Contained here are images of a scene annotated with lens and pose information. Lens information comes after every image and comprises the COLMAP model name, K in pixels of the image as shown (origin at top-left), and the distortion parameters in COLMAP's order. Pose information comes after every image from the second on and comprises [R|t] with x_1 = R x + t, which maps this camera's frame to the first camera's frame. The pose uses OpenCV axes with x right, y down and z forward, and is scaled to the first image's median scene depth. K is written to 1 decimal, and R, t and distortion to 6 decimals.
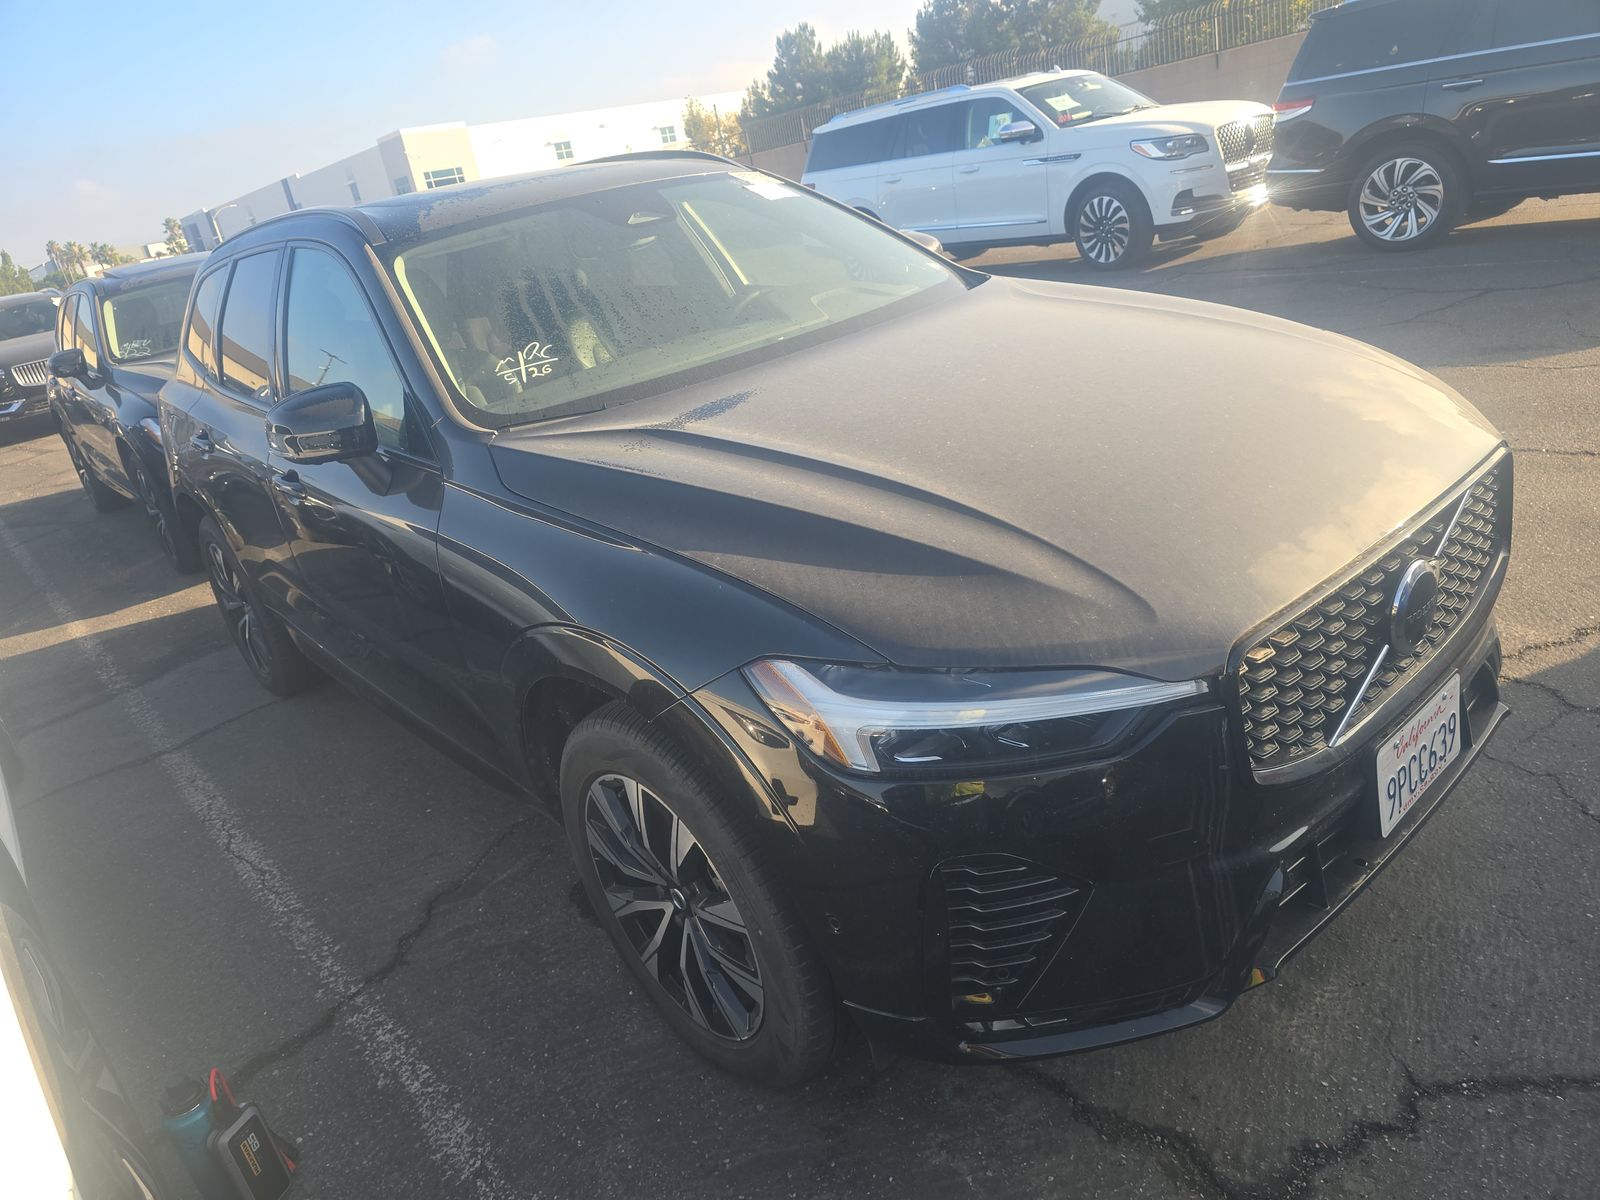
lens RADIAL K [[1077.0, 0, 763.6], [0, 1077.0, 640.0], [0, 0, 1]] dist [0.002483, -0.007514]
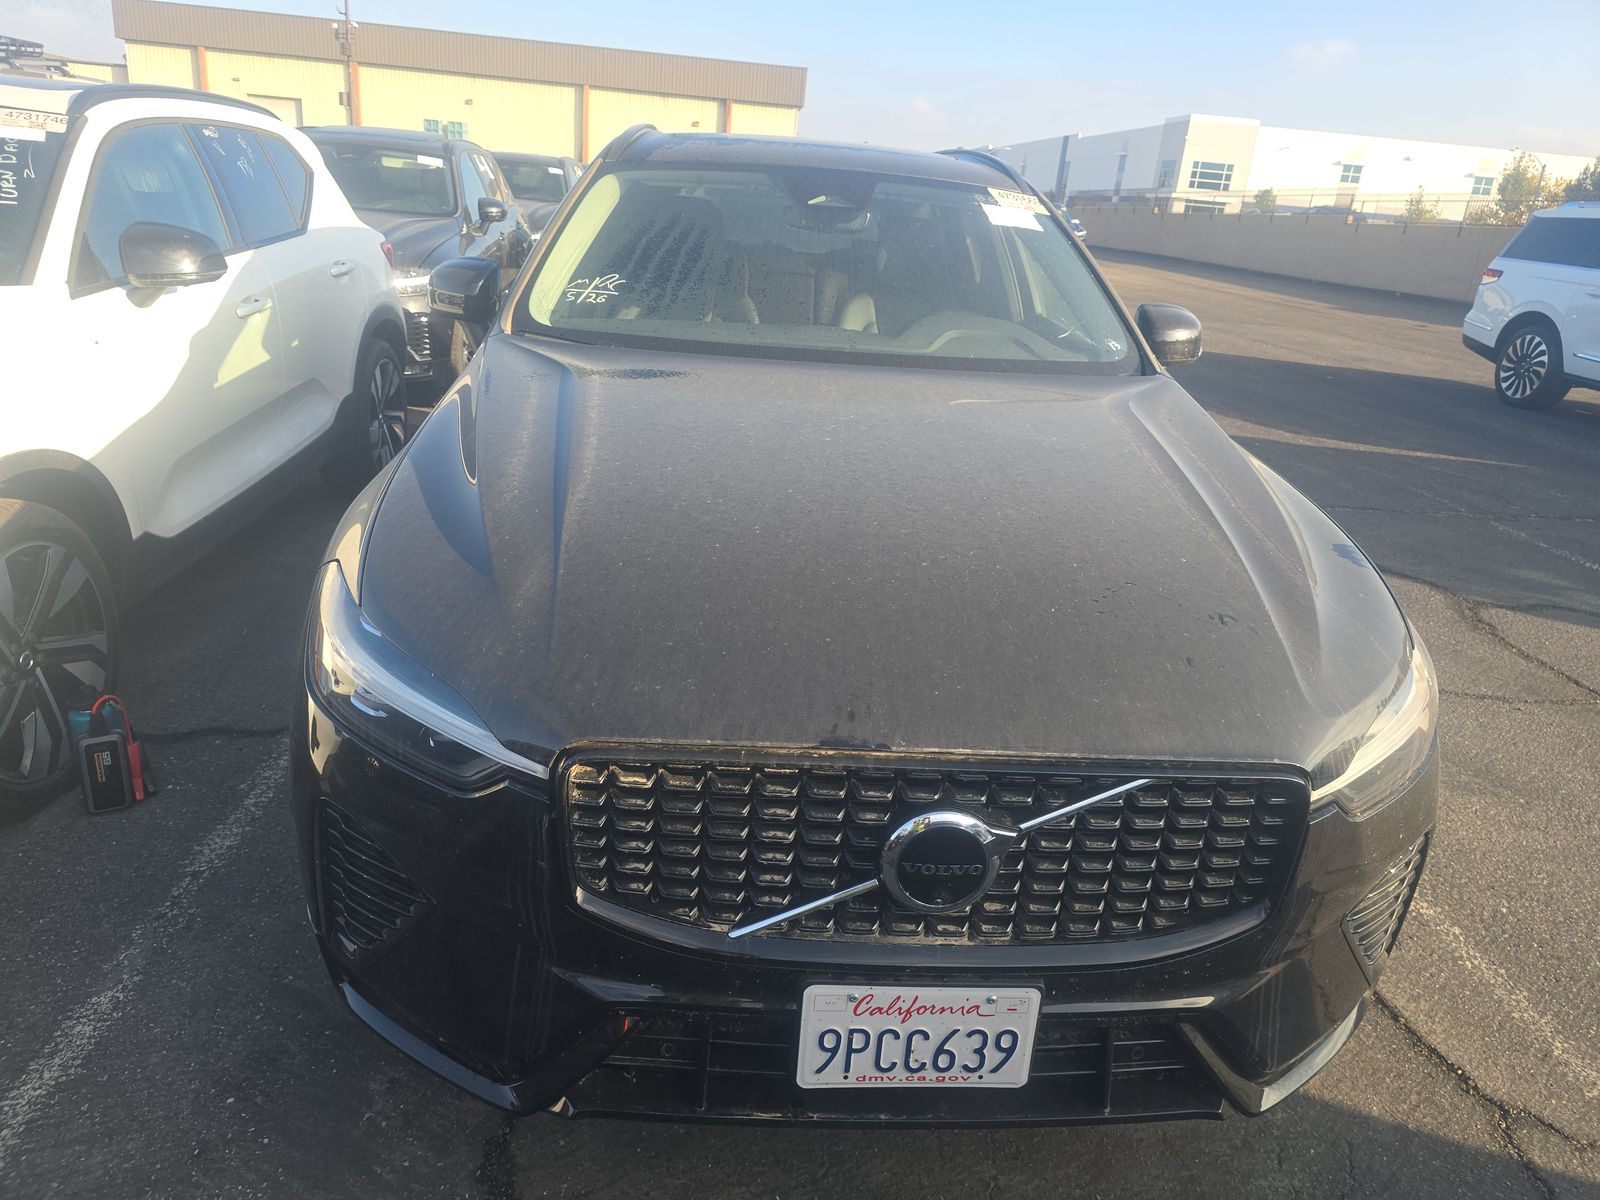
lens RADIAL K [[1077.0, 0, 781.7], [0, 1077.0, 626.9], [0, 0, 1]] dist [0.002483, -0.007514]
pose [[0.766790, 0.436250, -0.470870, 0.495180], [-0.433213, 0.893012, 0.121888, -0.139417], [0.473666, 0.110524, 0.873742, 0.144580]]
